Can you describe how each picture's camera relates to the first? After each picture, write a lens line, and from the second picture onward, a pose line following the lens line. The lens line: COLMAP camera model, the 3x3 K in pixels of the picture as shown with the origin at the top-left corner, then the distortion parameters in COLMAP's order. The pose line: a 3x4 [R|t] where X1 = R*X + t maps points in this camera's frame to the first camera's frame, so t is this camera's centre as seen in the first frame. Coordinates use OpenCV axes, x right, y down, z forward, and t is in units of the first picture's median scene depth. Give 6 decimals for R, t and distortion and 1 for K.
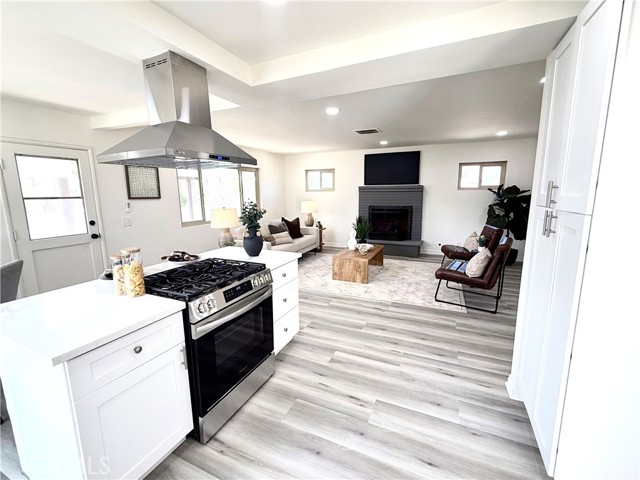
lens RADIAL K [[282.9, 0, 320.0], [0, 282.9, 240.0], [0, 0, 1]] dist [0.001029, 0.000125]
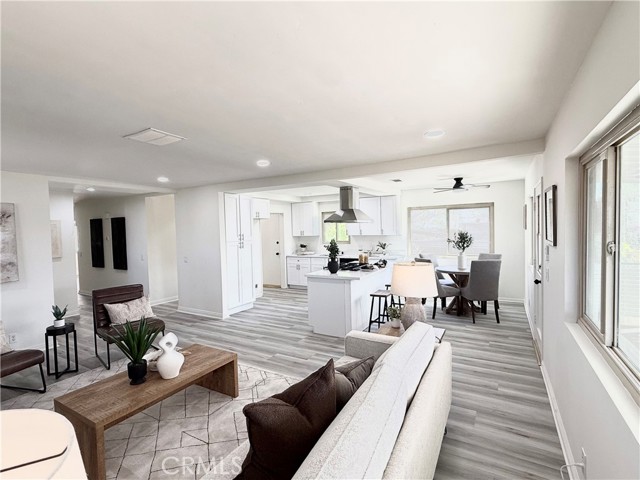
lens RADIAL K [[310.7, 0, 318.0], [0, 310.7, 239.9], [0, 0, 1]] dist [-0.001335, -0.000059]
pose [[-0.994114, 0.032117, 0.103467, -0.319562], [0.053425, 0.976176, 0.210300, -0.493565], [-0.094248, 0.214590, -0.972146, 2.616280]]
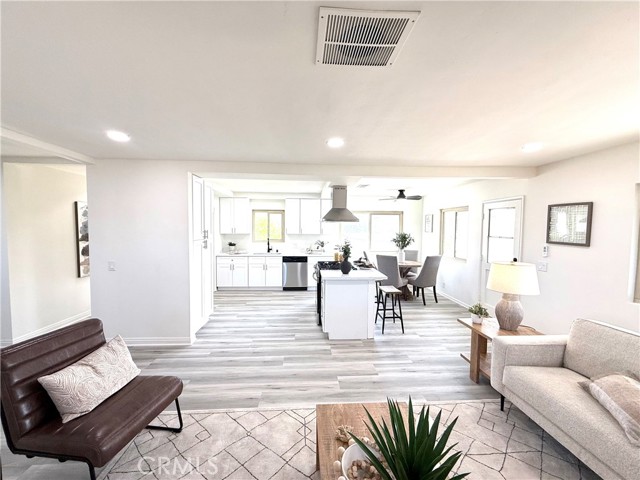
lens RADIAL K [[255.3, 0, 318.3], [0, 255.3, 239.7], [0, 0, 1]] dist [0.000444, 0.000271]
pose [[-0.886987, 0.025606, -0.461084, 0.538128], [-0.081609, 0.974055, 0.211086, -0.399515], [0.454526, 0.224859, -0.861884, 2.041619]]
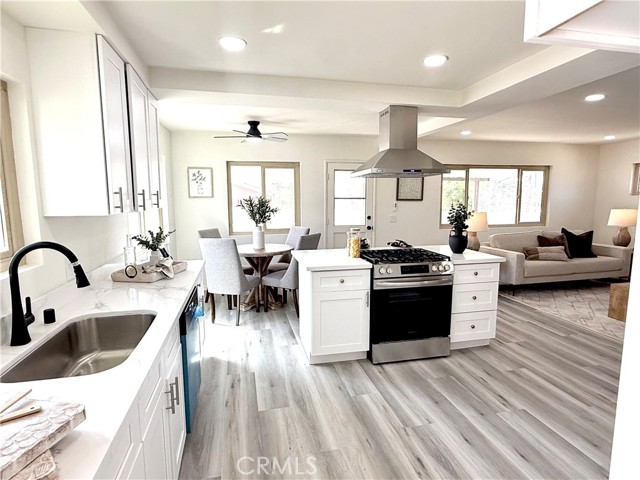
lens RADIAL K [[357.6, 0, 322.2], [0, 357.6, 241.8], [0, 0, 1]] dist [0.001072, 0.000208]
pose [[0.614645, 0.110429, -0.781036, 0.502912], [-0.139442, 0.989769, 0.030206, 0.042051], [0.776381, 0.090344, 0.623755, -0.266408]]
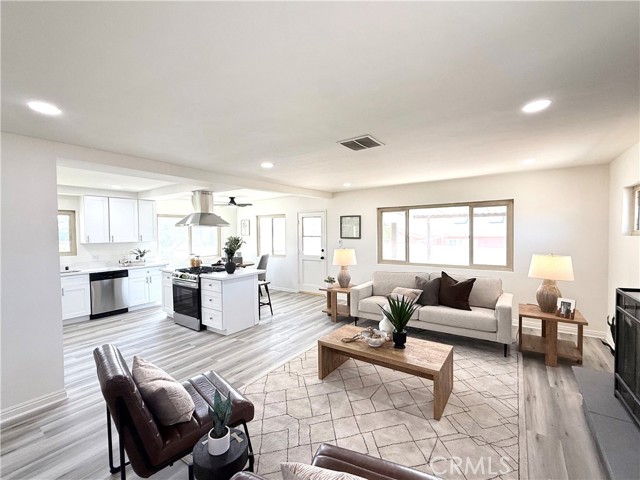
lens RADIAL K [[282.9, 0, 320.0], [0, 282.9, 240.0], [0, 0, 1]] dist [0.001029, 0.000125]
pose [[-0.189249, 0.041409, -0.981056, 1.304764], [-0.157838, 0.984835, 0.072016, -0.340519], [0.969160, 0.168477, -0.179844, 1.741927]]
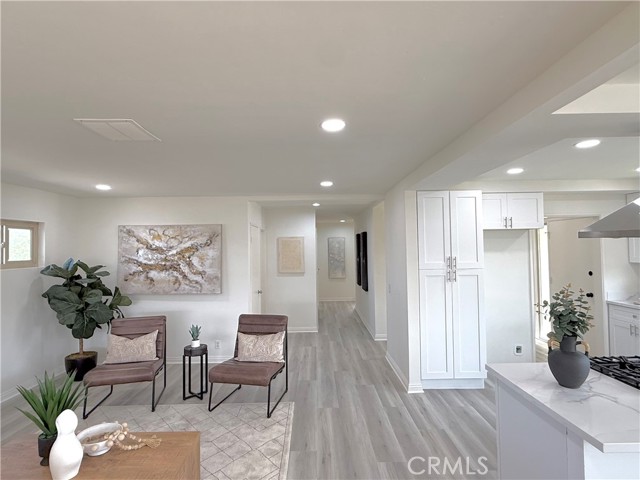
lens RADIAL K [[347.9, 0, 320.0], [0, 347.9, 240.0], [0, 0, 1]] dist [0.004595, 0.000544]
pose [[-0.420151, 0.038145, 0.906652, -0.637216], [0.180199, 0.982726, 0.042160, -0.331549], [-0.889383, 0.181092, -0.419767, 1.616726]]
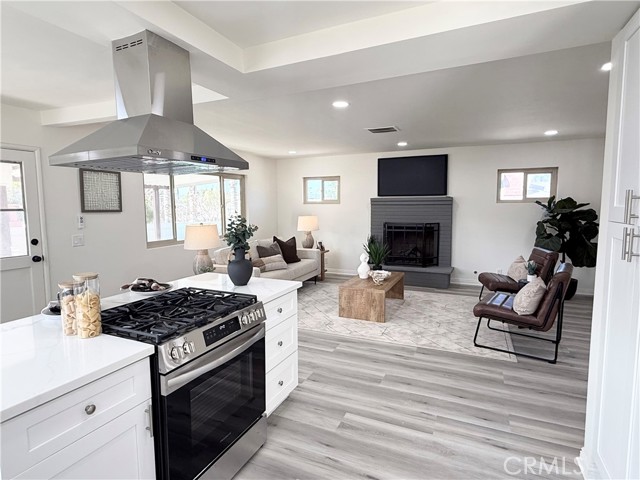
lens RADIAL K [[359.4, 0, 316.8], [0, 359.4, 239.4], [0, 0, 1]] dist [0.001149, -0.000022]
pose [[0.999969, 0.005102, -0.006007, -0.019464], [-0.005531, 0.997274, -0.073586, 0.002692], [0.005615, 0.073617, 0.997271, 0.010129]]
